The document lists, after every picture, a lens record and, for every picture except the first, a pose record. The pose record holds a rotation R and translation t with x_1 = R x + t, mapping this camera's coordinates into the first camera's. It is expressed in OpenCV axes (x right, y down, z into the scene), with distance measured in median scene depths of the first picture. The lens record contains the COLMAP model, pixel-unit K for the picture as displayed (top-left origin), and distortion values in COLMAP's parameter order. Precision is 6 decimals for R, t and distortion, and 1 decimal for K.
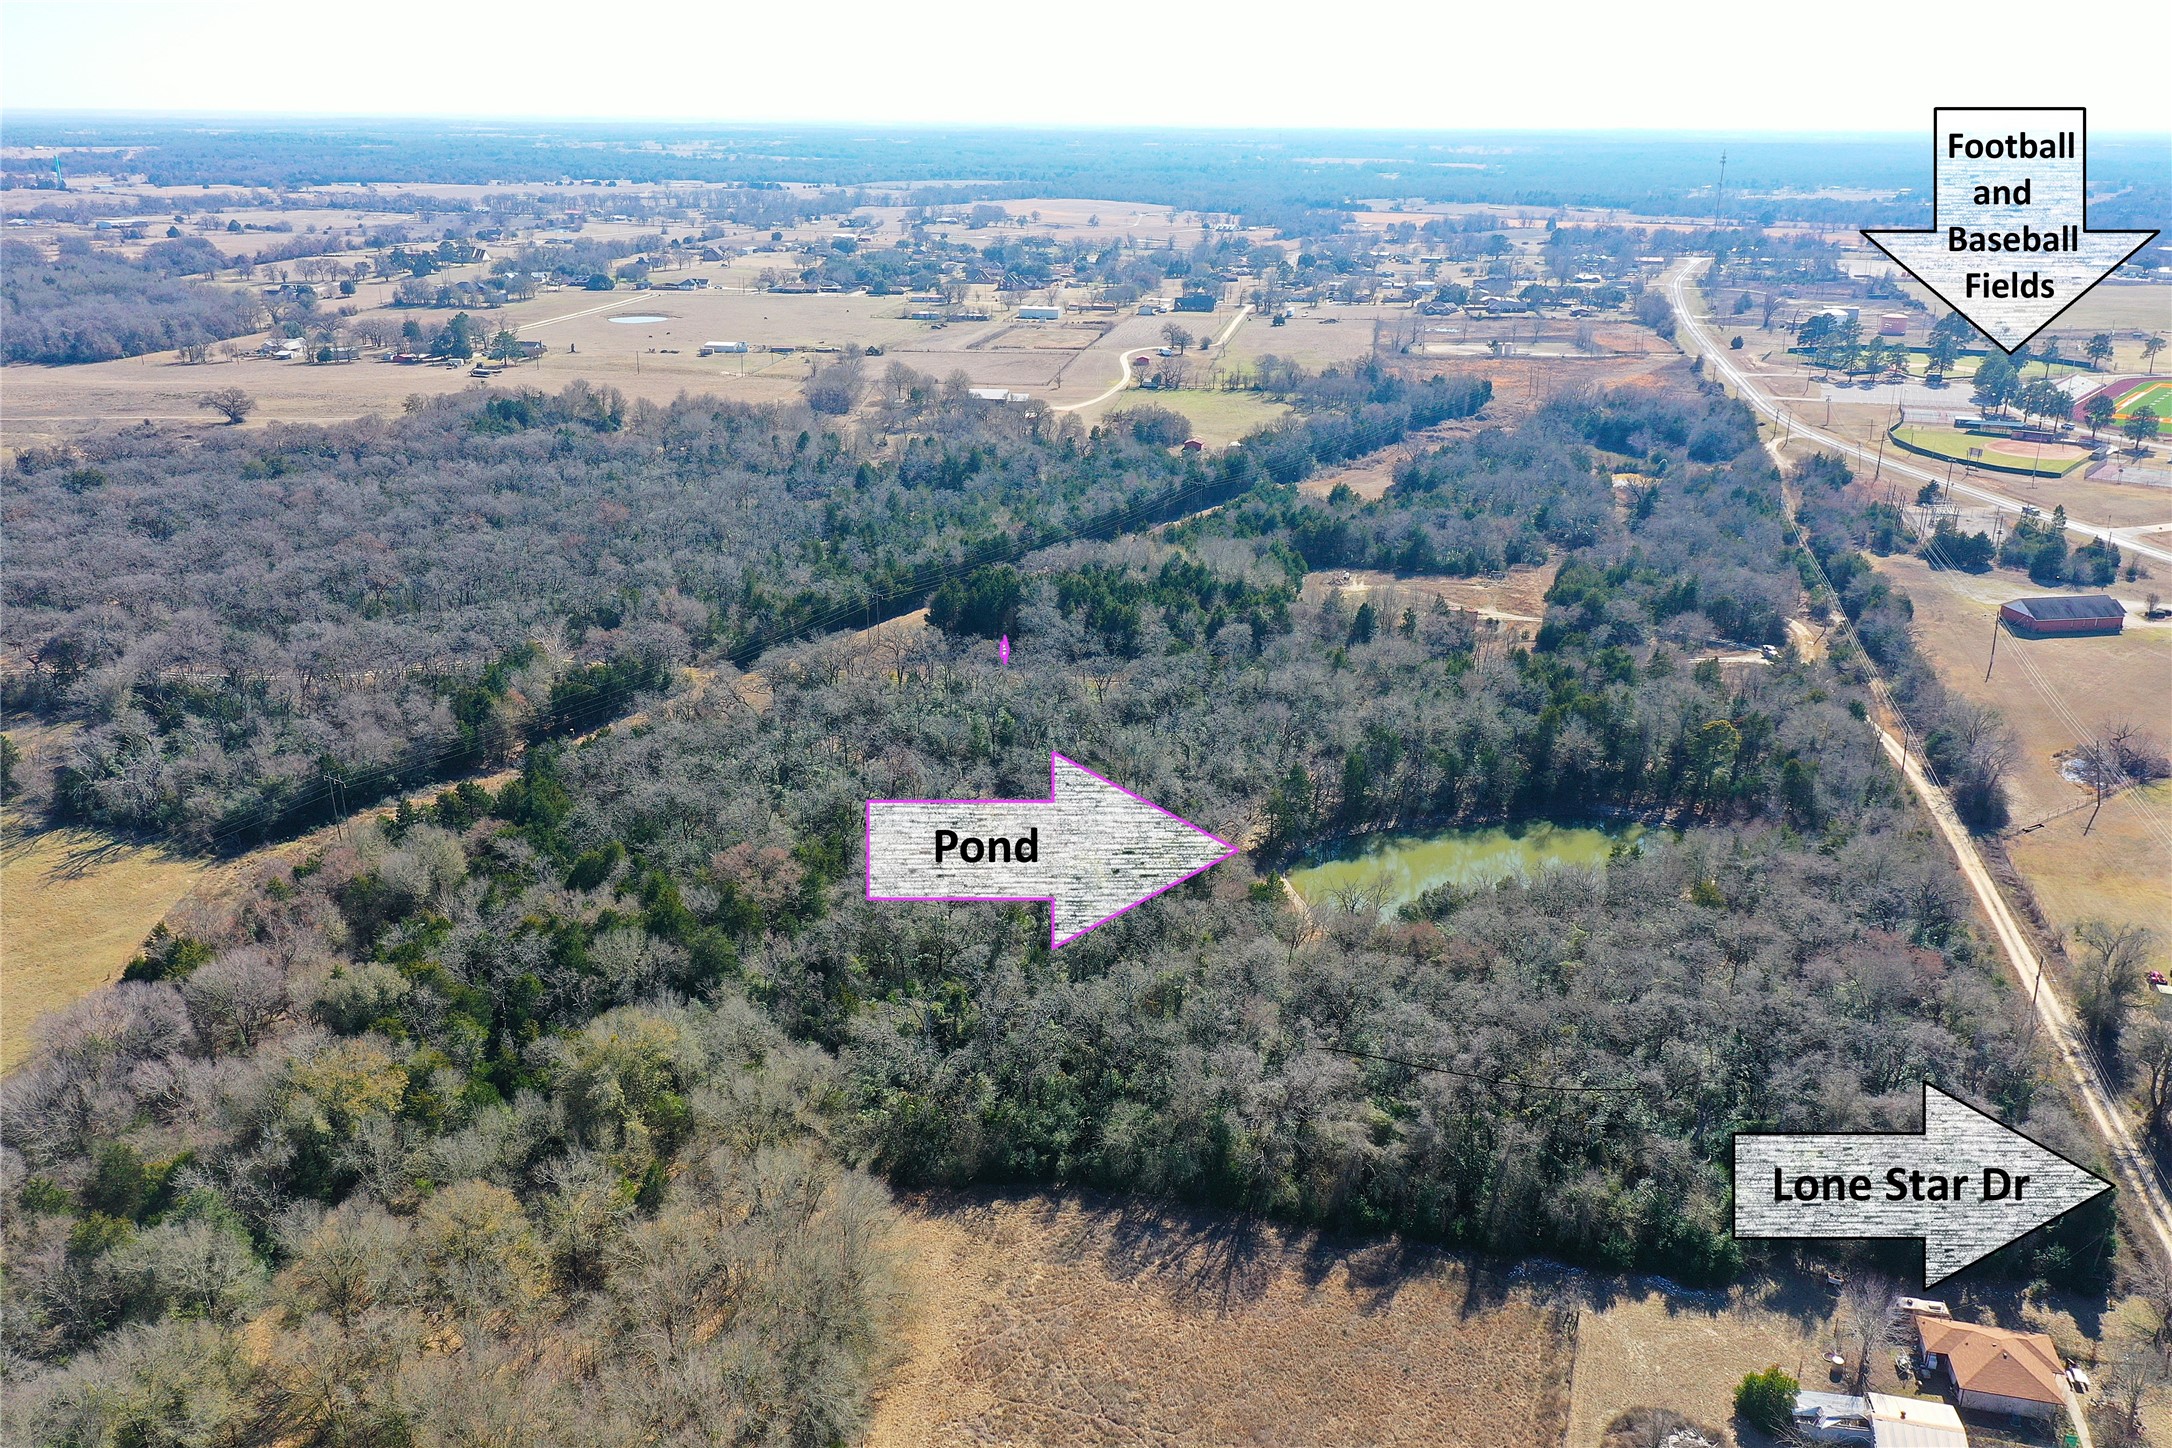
lens RADIAL K [[1727.9, 0, 1086.0], [0, 1727.9, 724.0], [0, 0, 1]] dist [0.016573, 0.006101]
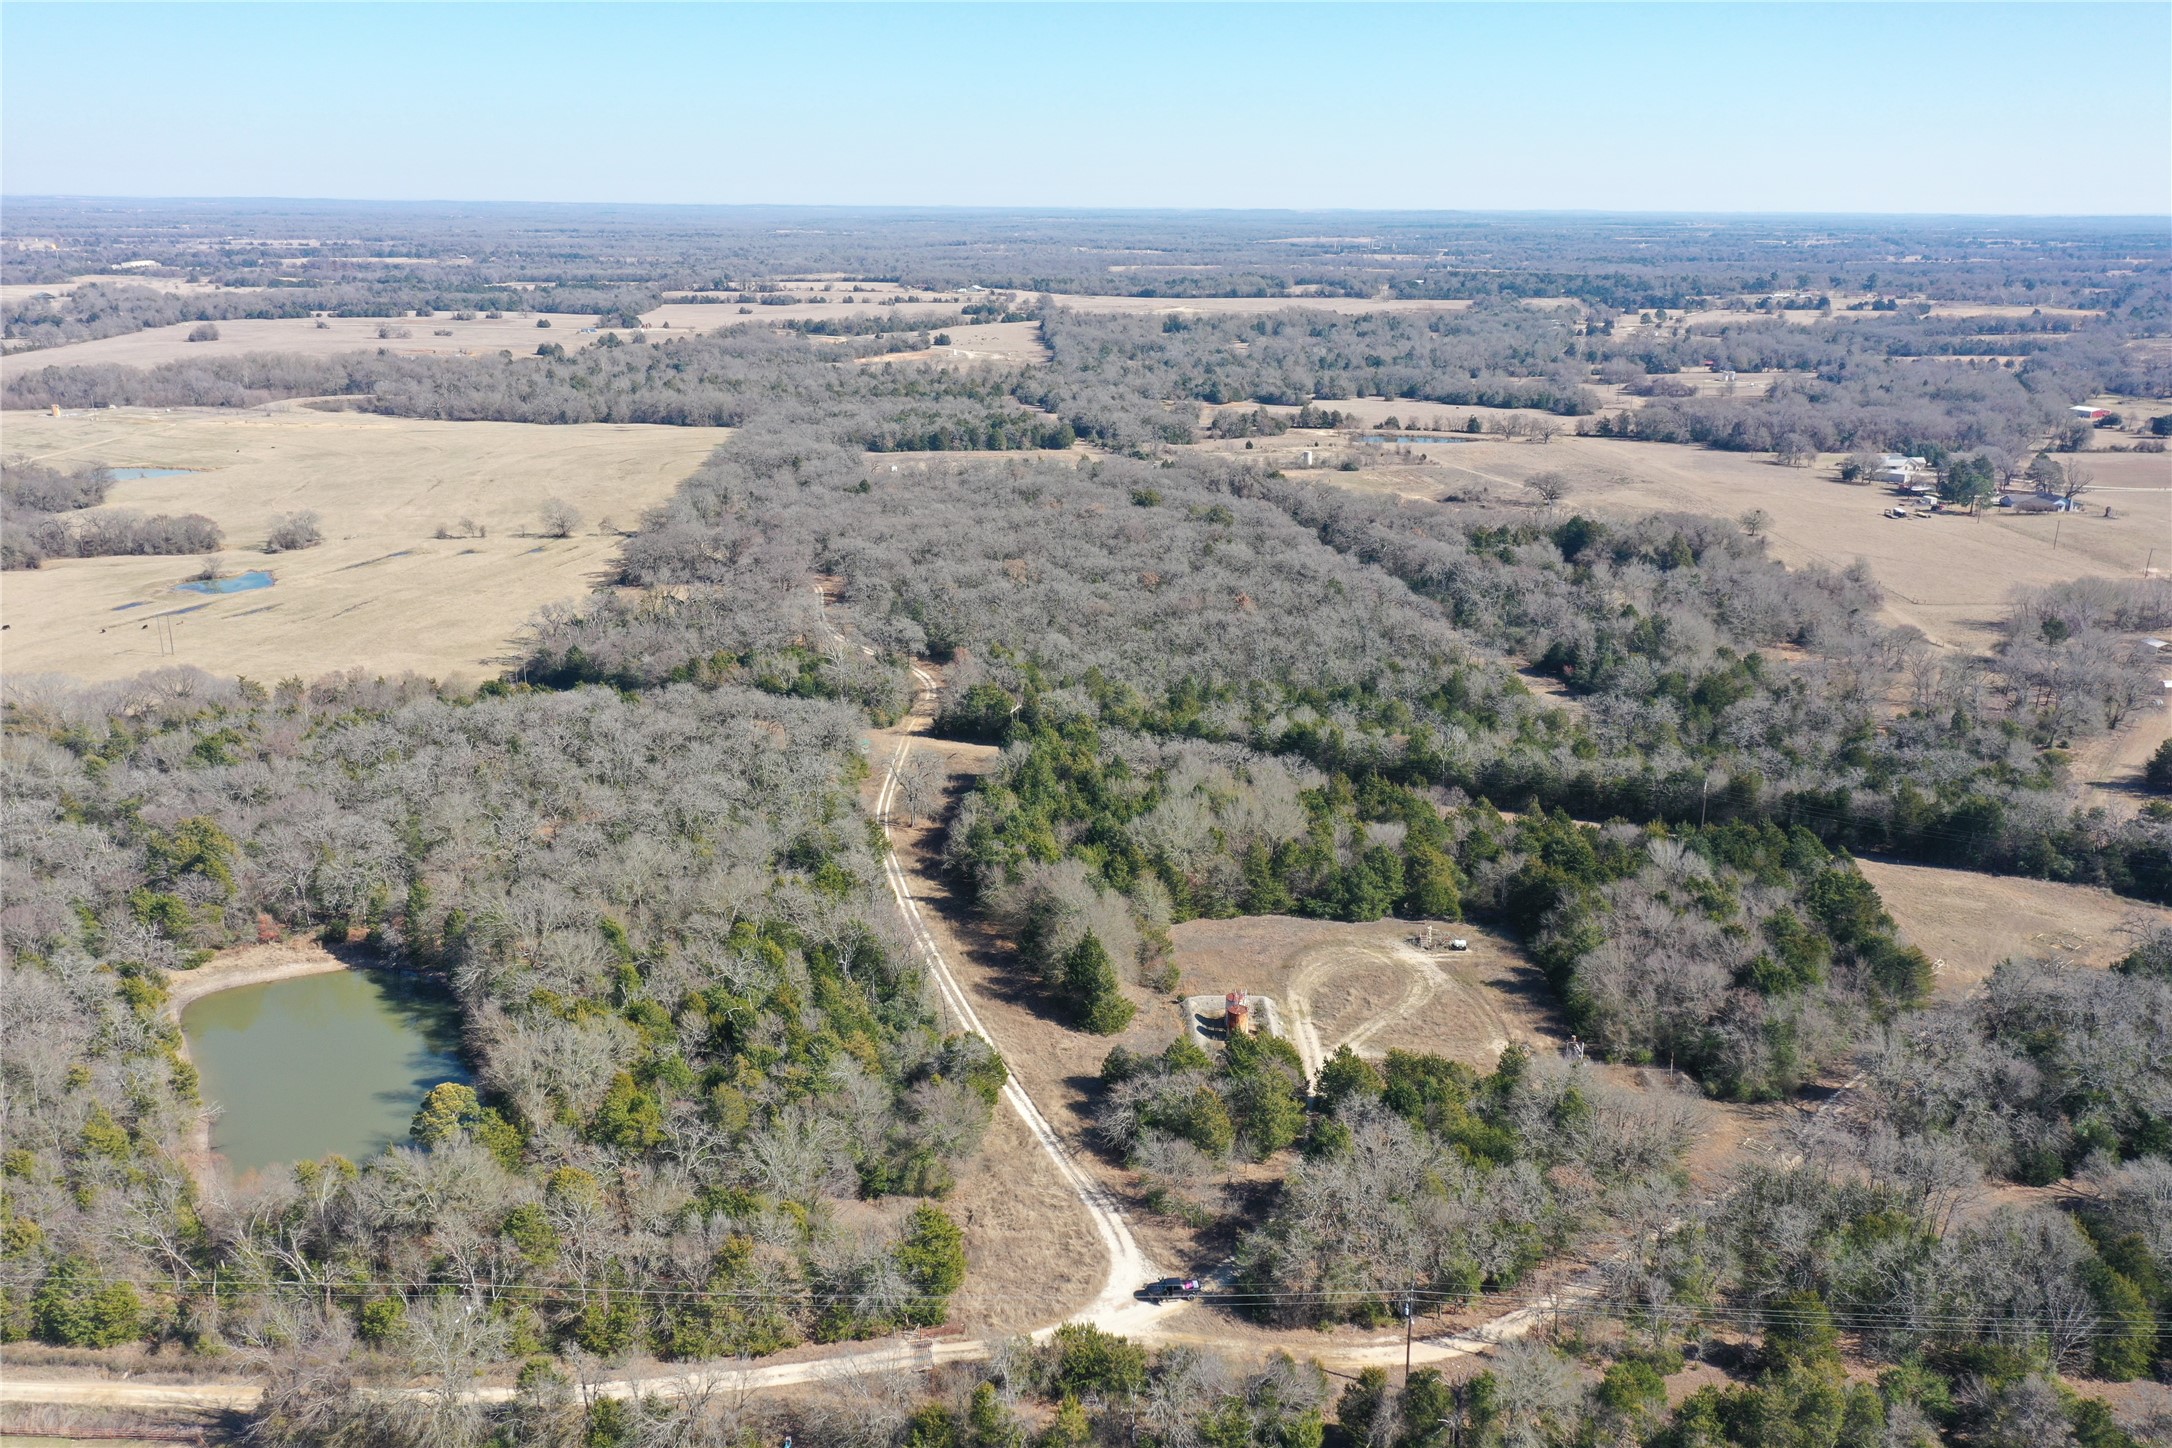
lens RADIAL K [[1727.9, 0, 1086.0], [0, 1727.9, 724.0], [0, 0, 1]] dist [0.016573, 0.006101]
pose [[0.205200, 0.279768, -0.937882, 0.311422], [-0.333074, 0.921038, 0.201870, -0.108703], [0.920301, 0.270961, 0.282180, 0.304381]]
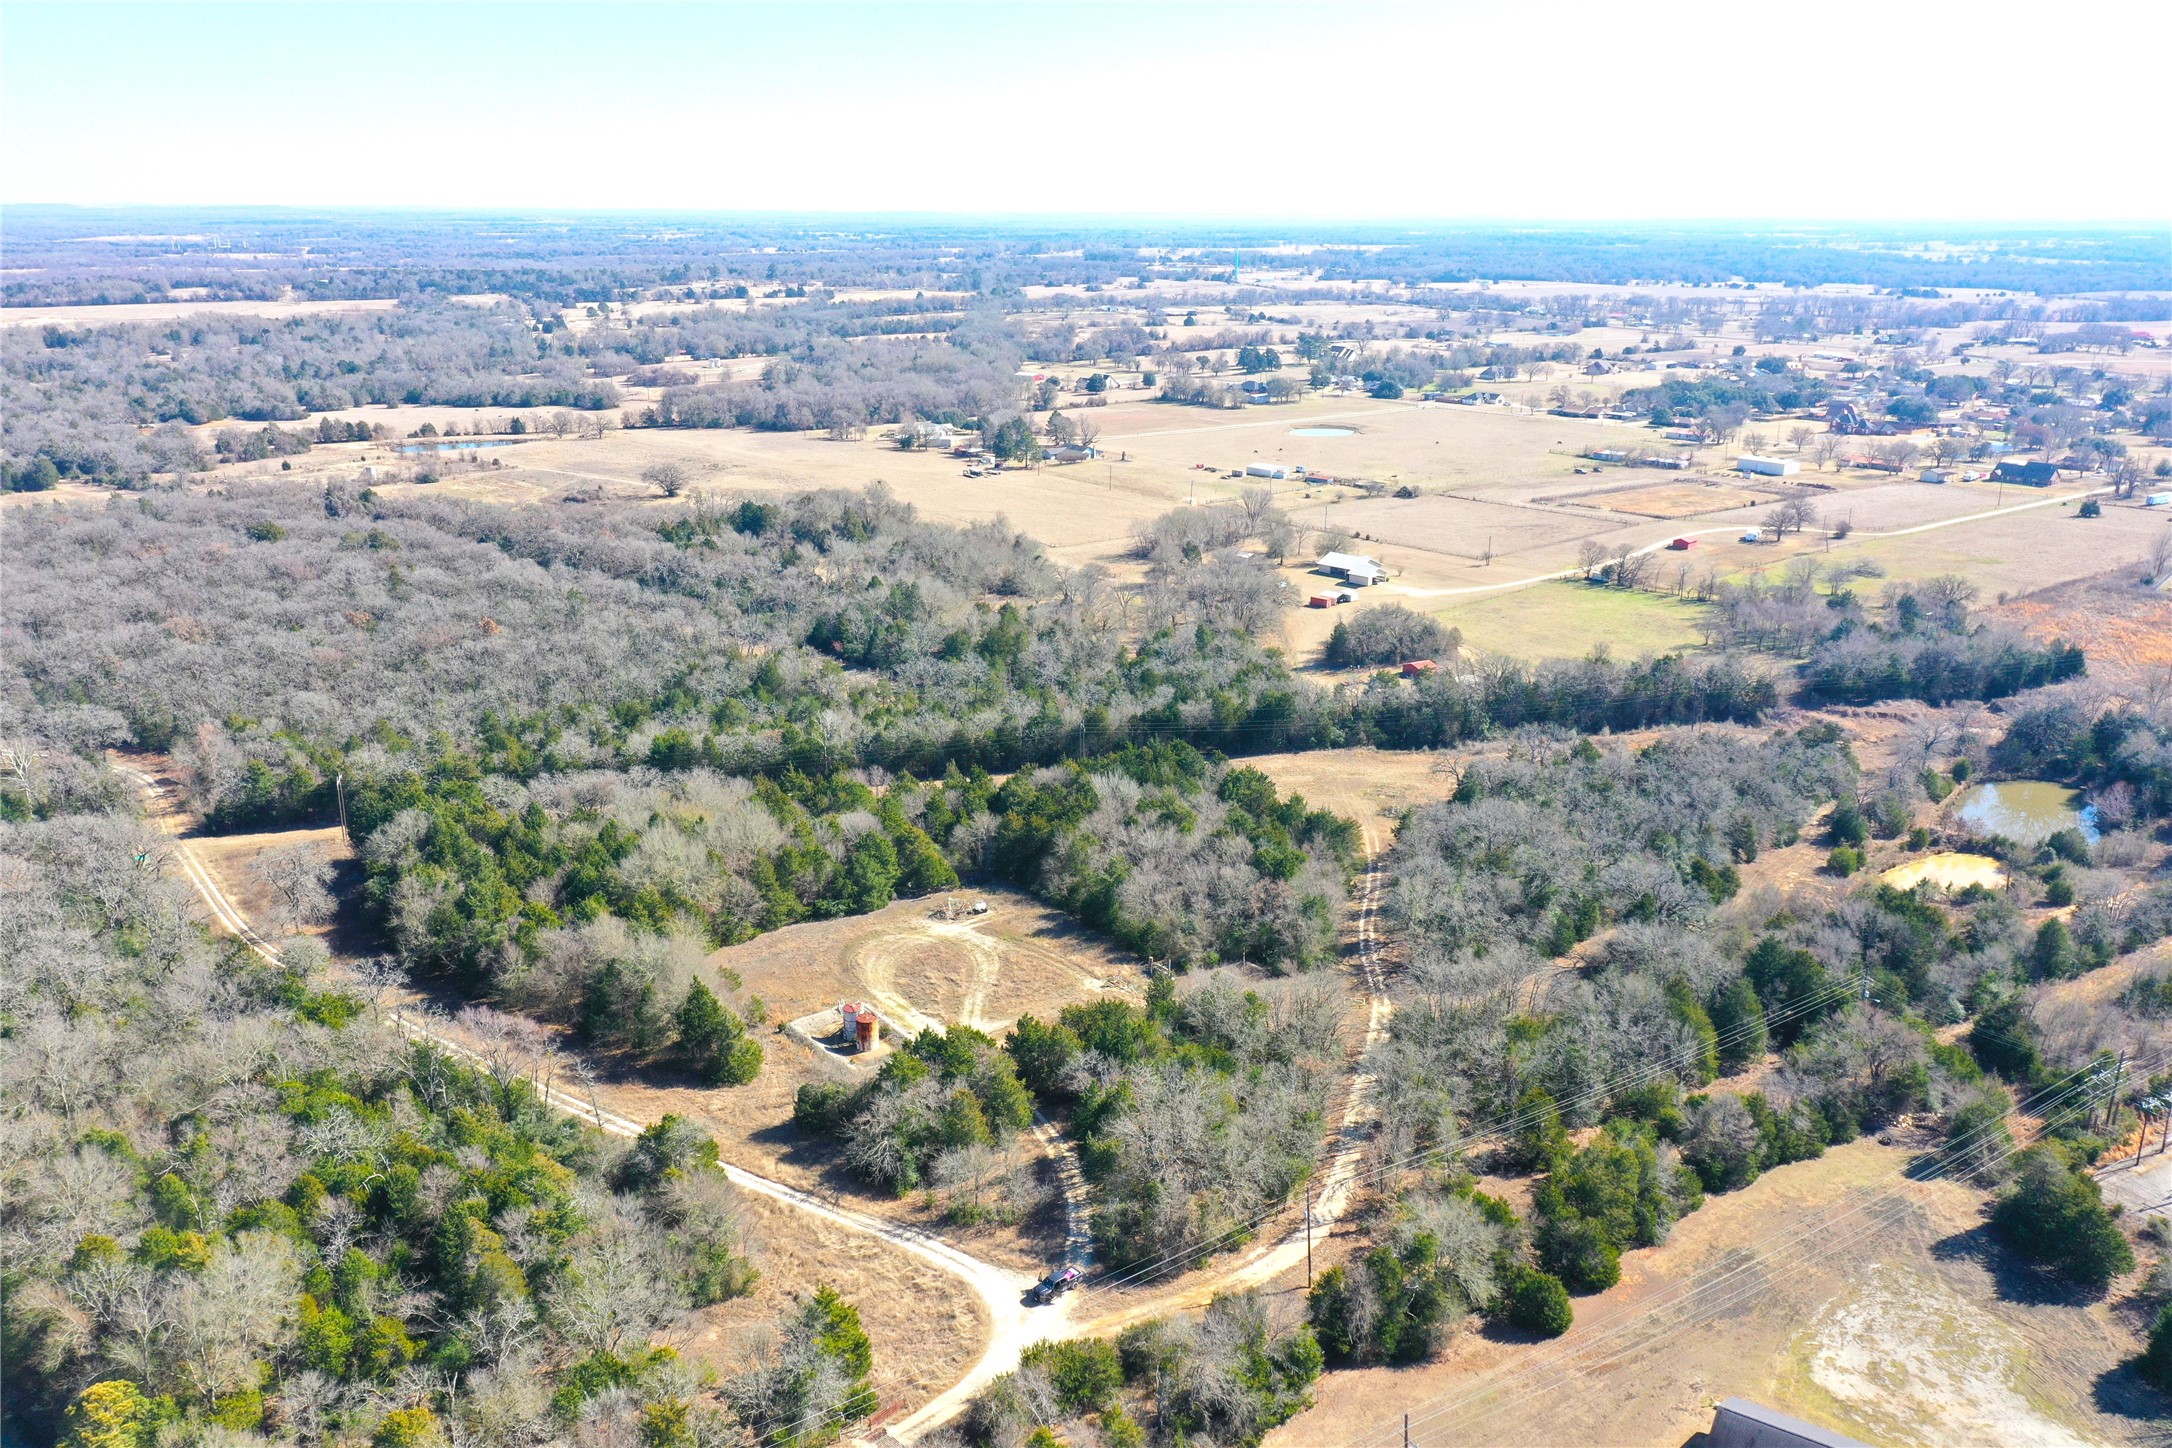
lens RADIAL K [[1727.9, 0, 1086.0], [0, 1727.9, 724.0], [0, 0, 1]] dist [0.016573, 0.006101]
pose [[0.740347, 0.191299, -0.644431, 0.263929], [-0.224508, 0.973973, 0.031199, -0.081959], [0.633626, 0.121582, 0.764026, 0.234533]]
